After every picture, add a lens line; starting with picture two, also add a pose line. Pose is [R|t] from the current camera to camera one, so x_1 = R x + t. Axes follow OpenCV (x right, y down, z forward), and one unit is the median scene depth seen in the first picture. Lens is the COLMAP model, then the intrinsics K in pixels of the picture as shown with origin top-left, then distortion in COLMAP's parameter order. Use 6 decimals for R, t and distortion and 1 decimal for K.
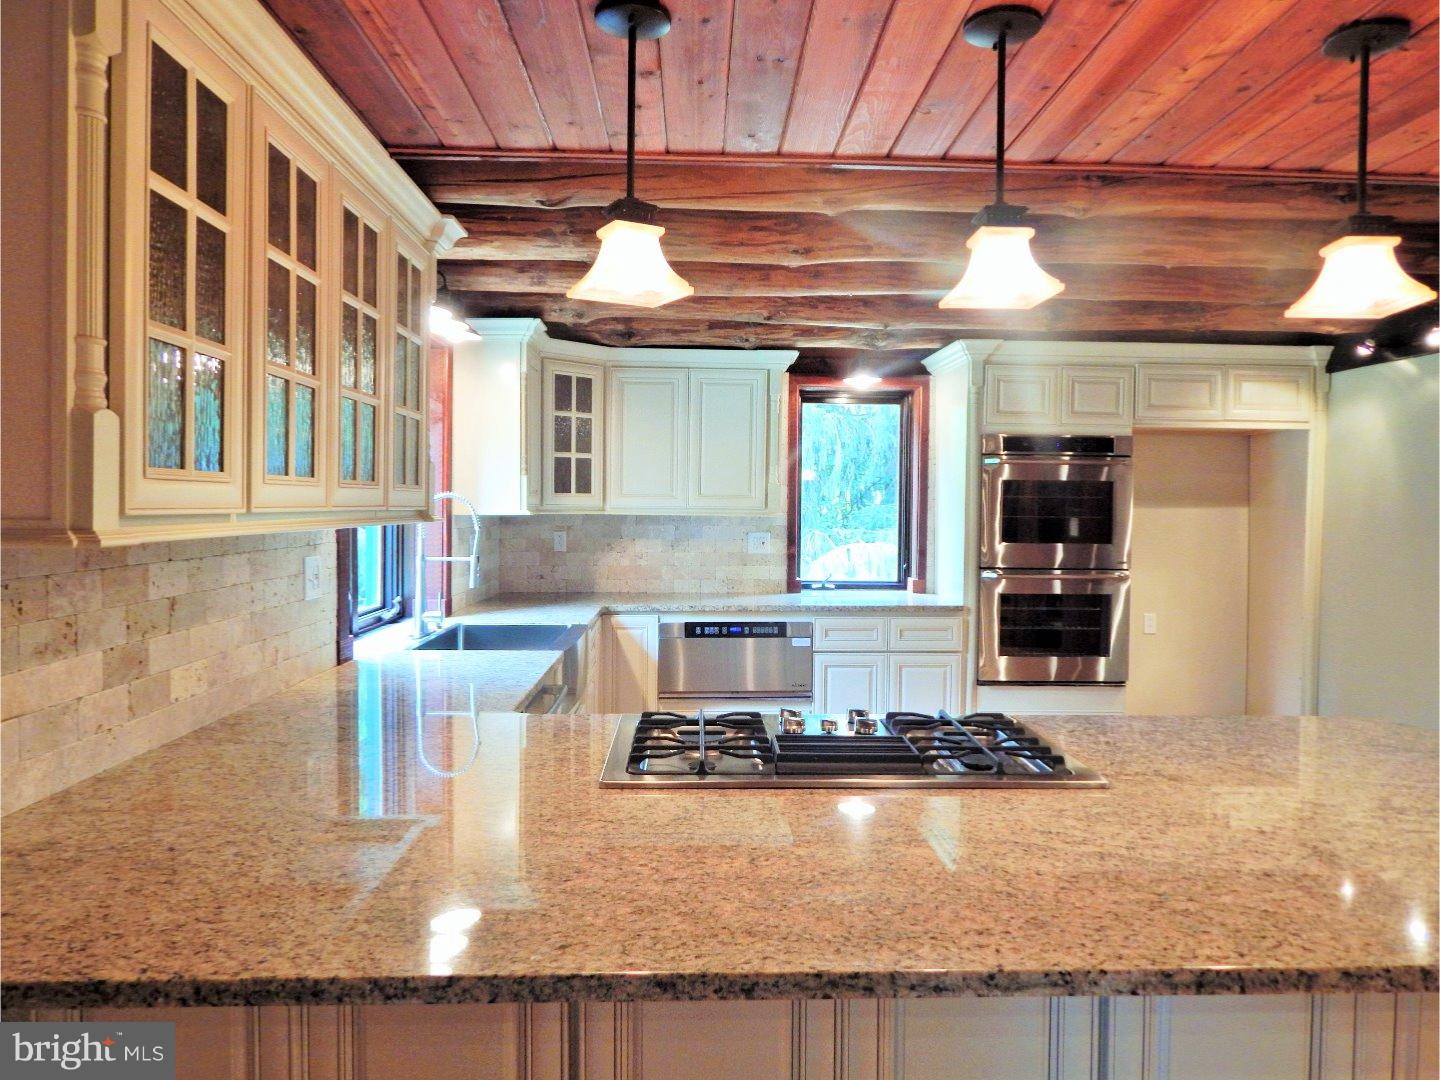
lens RADIAL K [[979.1, 0, 726.0], [0, 979.1, 532.1], [0, 0, 1]] dist [-0.012347, 0.000174]
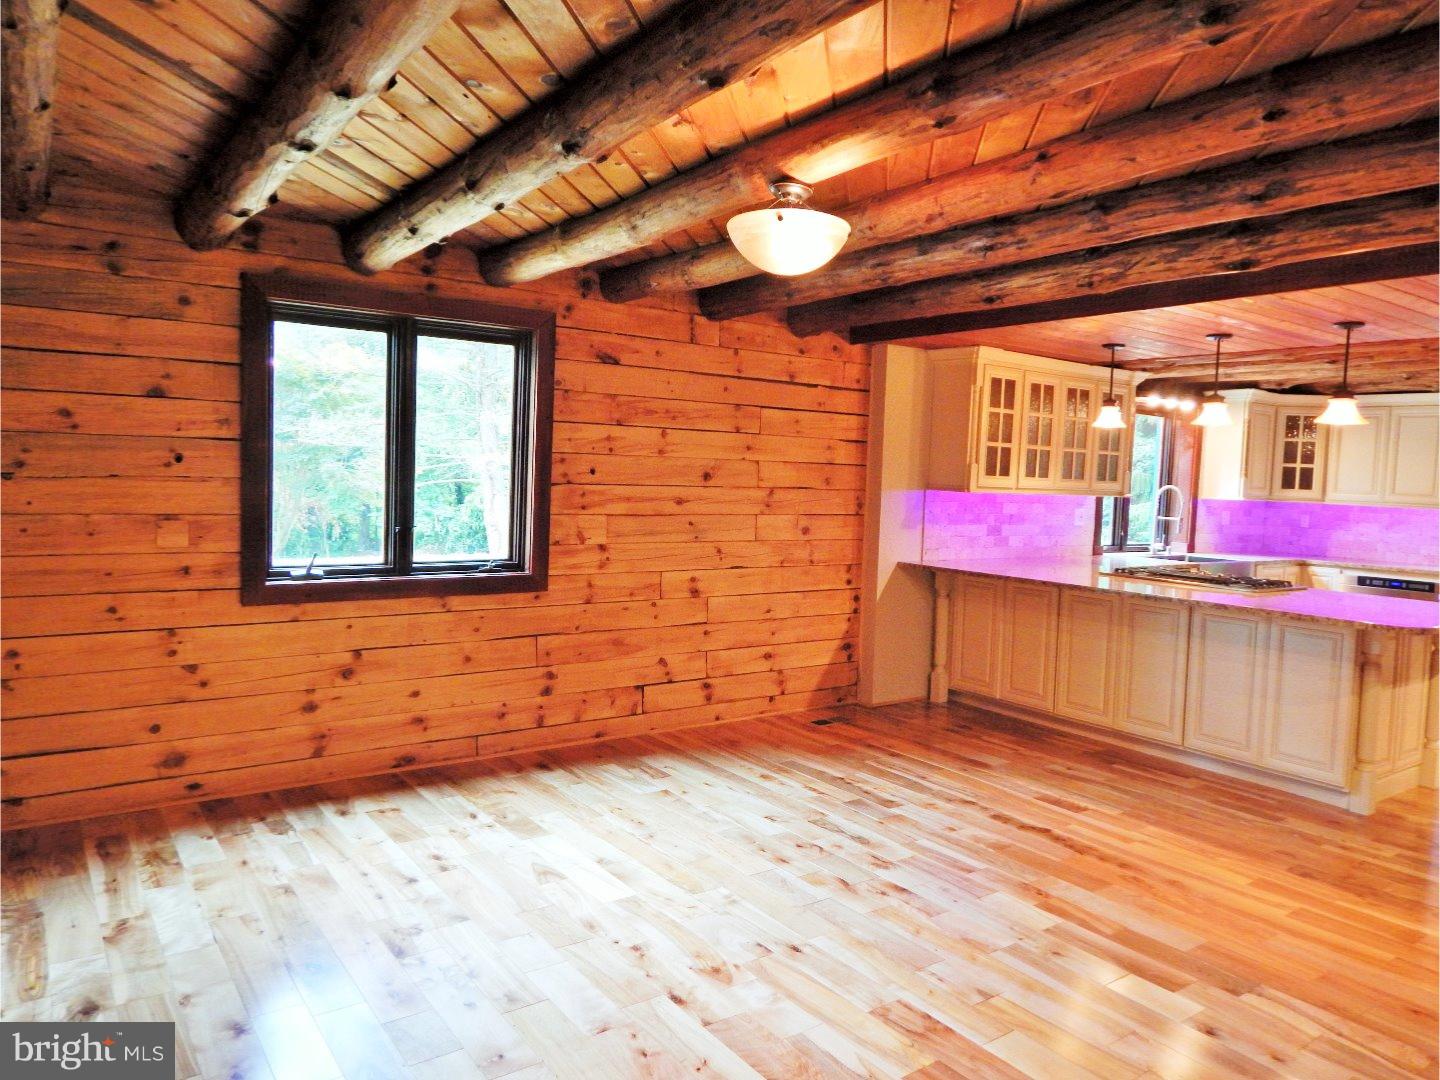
lens RADIAL K [[979.1, 0, 716.7], [0, 979.1, 527.3], [0, 0, 1]] dist [-0.012347, 0.000174]
pose [[0.540971, 0.060131, -0.838889, 0.694249], [-0.058759, 0.997706, 0.033623, 0.025091], [0.838986, 0.031103, 0.543263, -0.675529]]
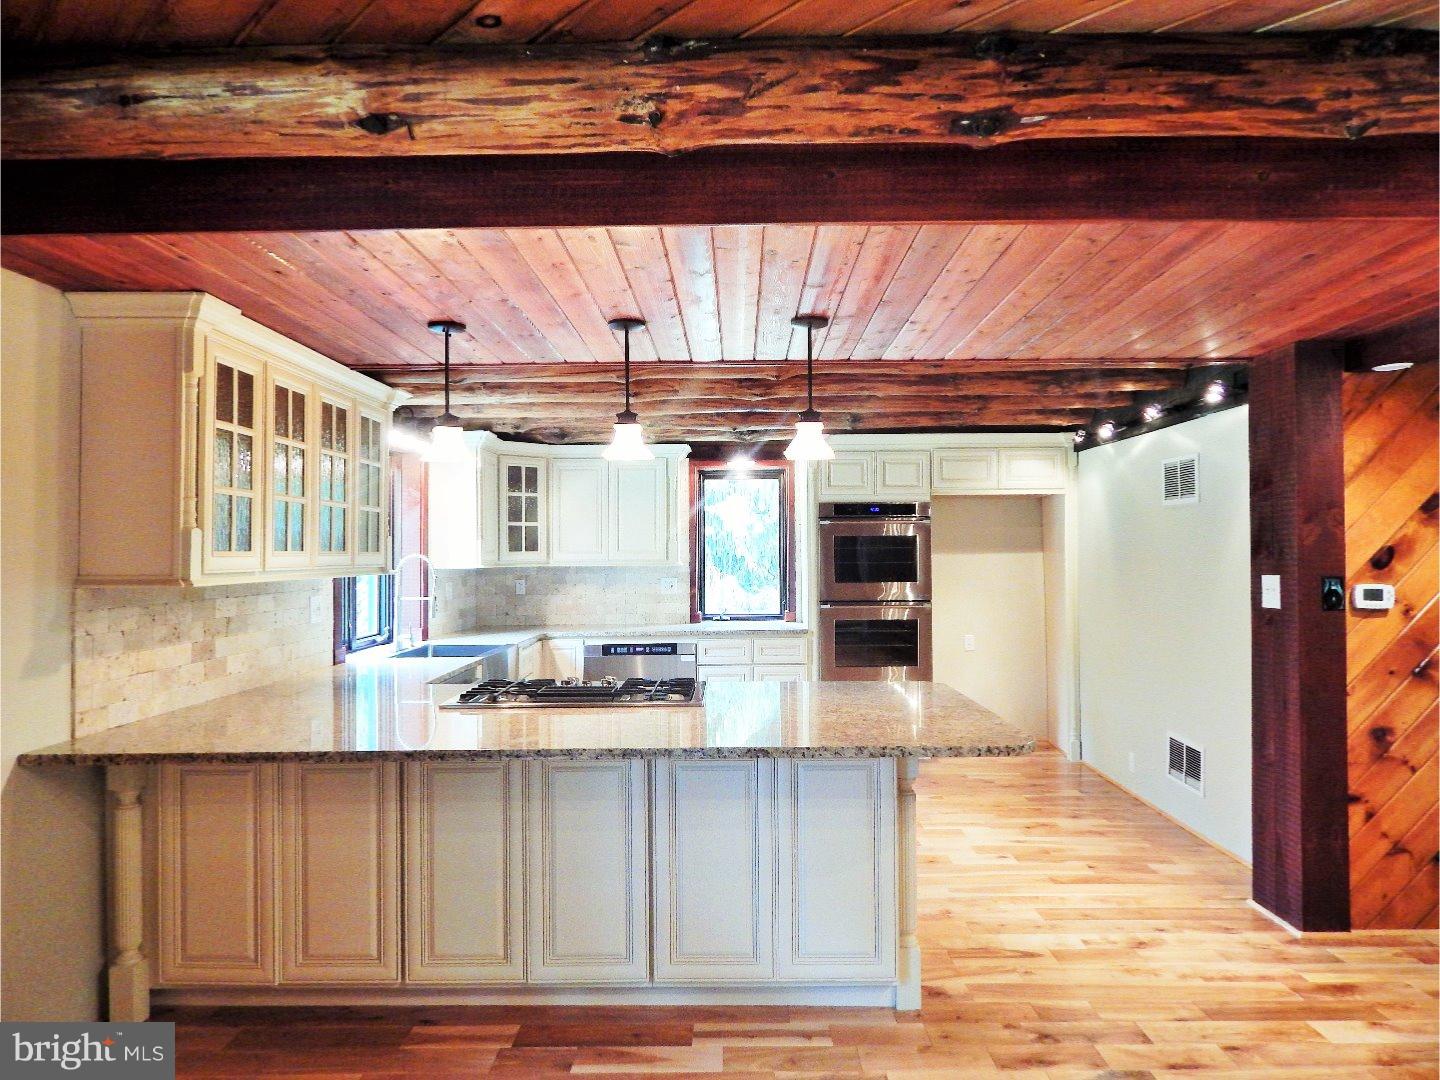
lens RADIAL K [[935.2, 0, 727.0], [0, 935.2, 532.2], [0, 0, 1]] dist [-0.010746, -0.002230]
pose [[0.998974, -0.019096, -0.041076, 0.190466], [0.016995, 0.998560, -0.050890, 0.005096], [0.041988, 0.050140, 0.997859, -0.308130]]
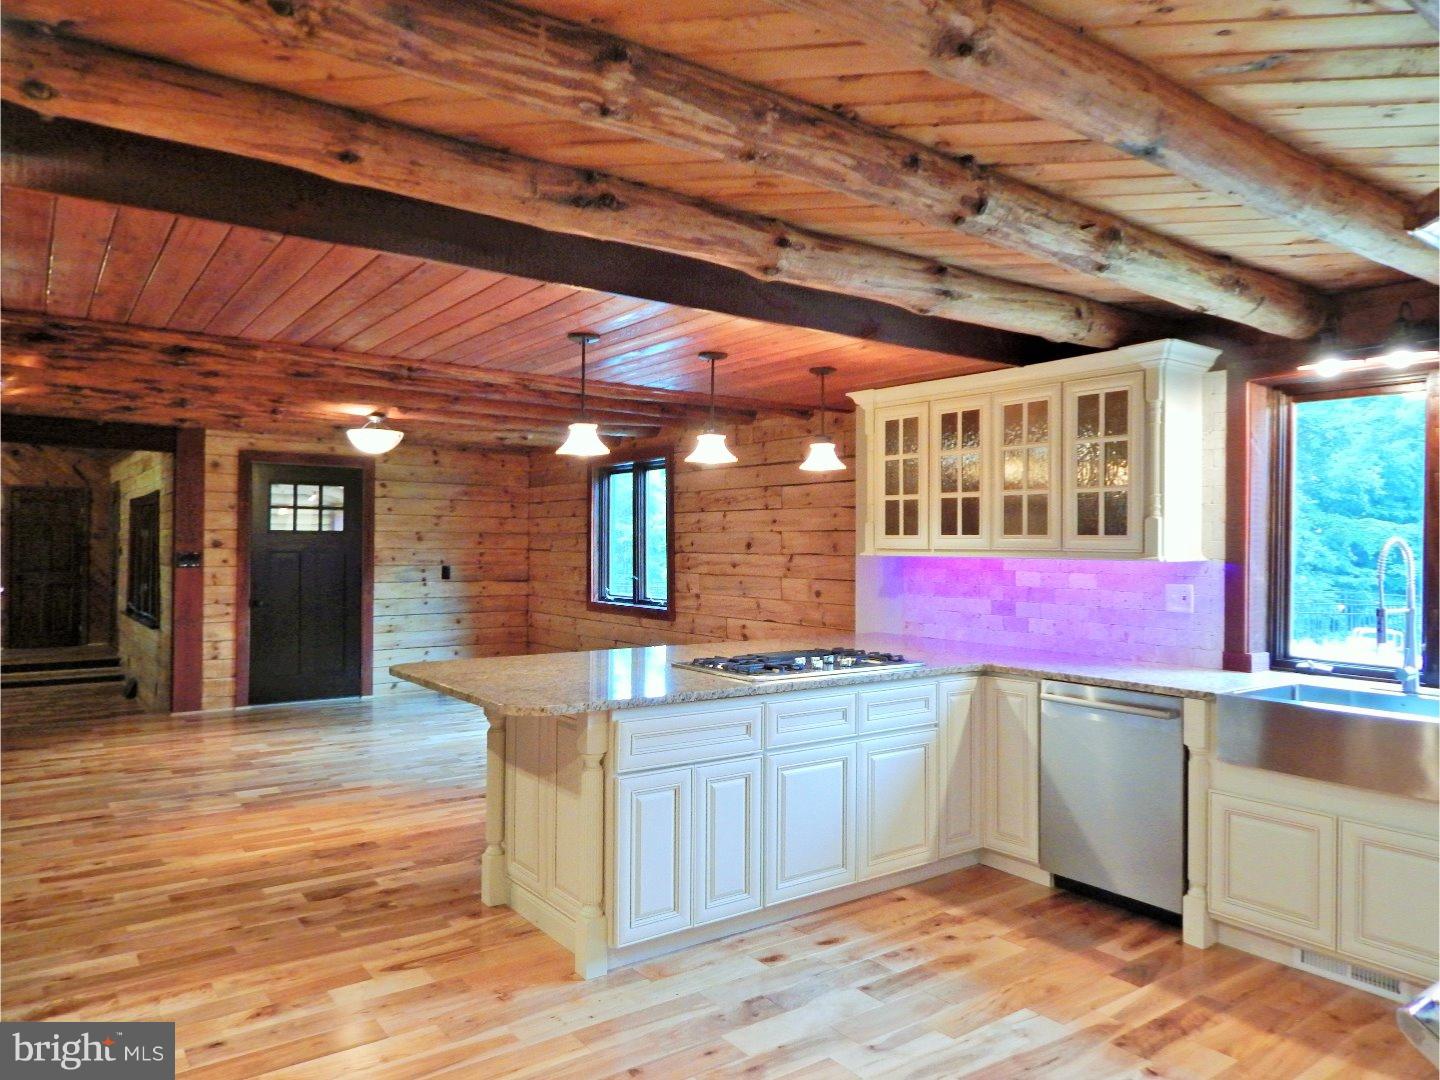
lens RADIAL K [[979.1, 0, 743.7], [0, 979.1, 540.0], [0, 0, 1]] dist [-0.012347, 0.000174]
pose [[-0.816983, -0.014024, -0.576491, 0.571517], [-0.030425, 0.999360, 0.018807, -0.029111], [0.575858, 0.032904, -0.816887, 1.068912]]
